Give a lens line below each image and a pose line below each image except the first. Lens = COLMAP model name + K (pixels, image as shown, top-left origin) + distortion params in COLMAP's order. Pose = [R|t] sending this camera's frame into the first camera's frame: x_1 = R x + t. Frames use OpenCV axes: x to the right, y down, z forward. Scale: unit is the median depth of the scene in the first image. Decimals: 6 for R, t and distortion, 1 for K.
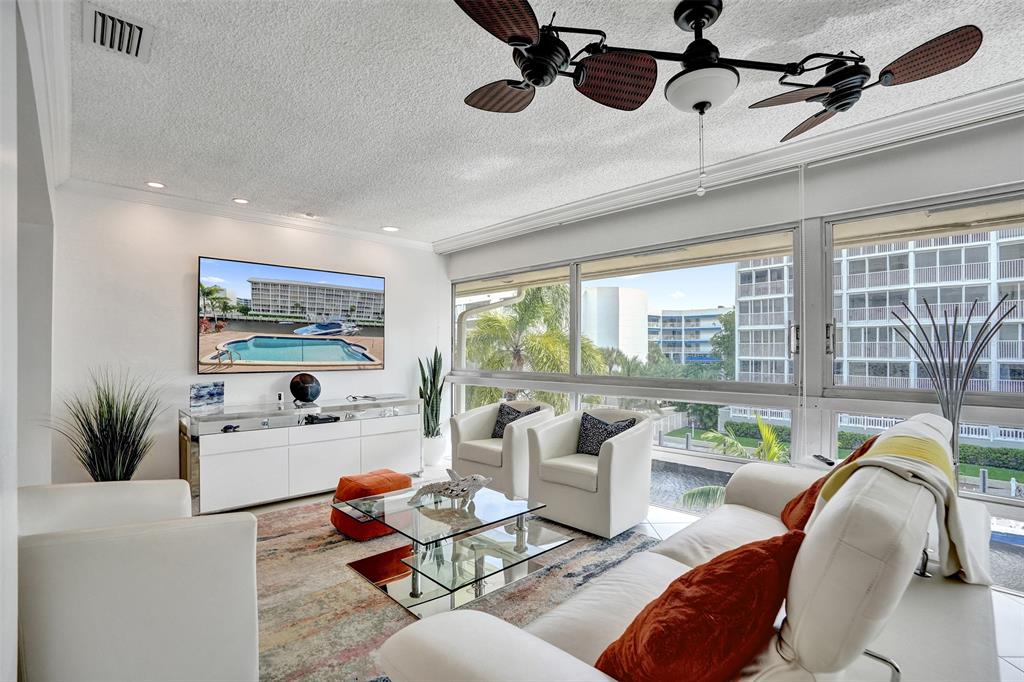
lens RADIAL K [[482.5, 0, 512.0], [0, 482.5, 341.0], [0, 0, 1]] dist [-0.038116, 0.018443]
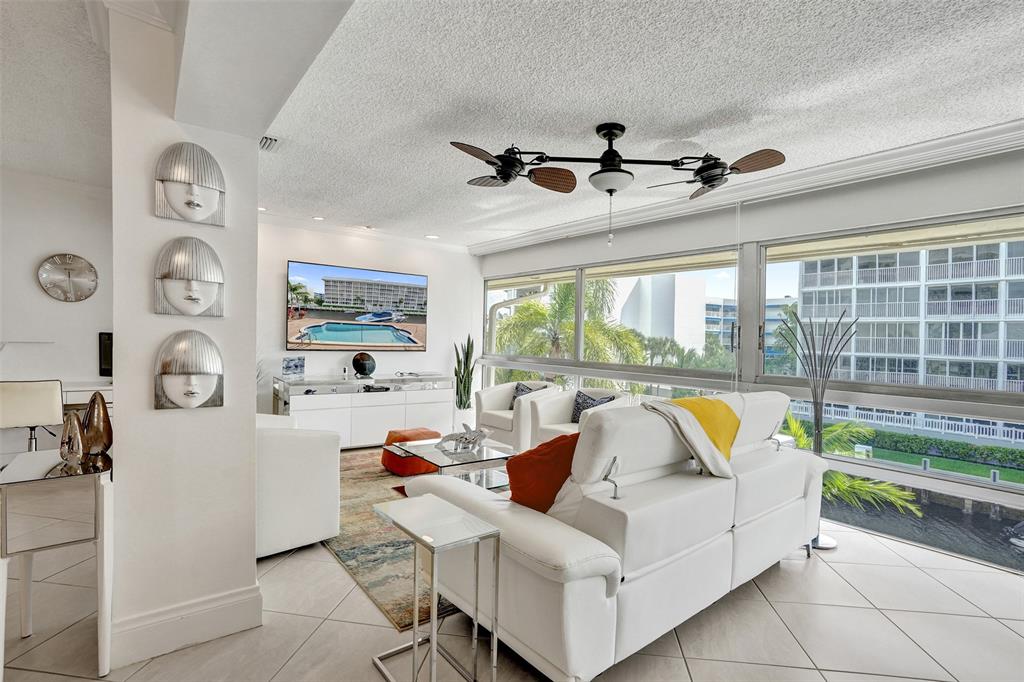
lens RADIAL K [[502.6, 0, 491.6], [0, 502.6, 343.0], [0, 0, 1]] dist [-0.064818, 0.000299]
pose [[0.988998, 0.028857, -0.145085, 0.091827], [-0.023949, 0.999084, 0.035465, -0.012236], [0.145976, -0.031600, 0.988783, -0.251036]]
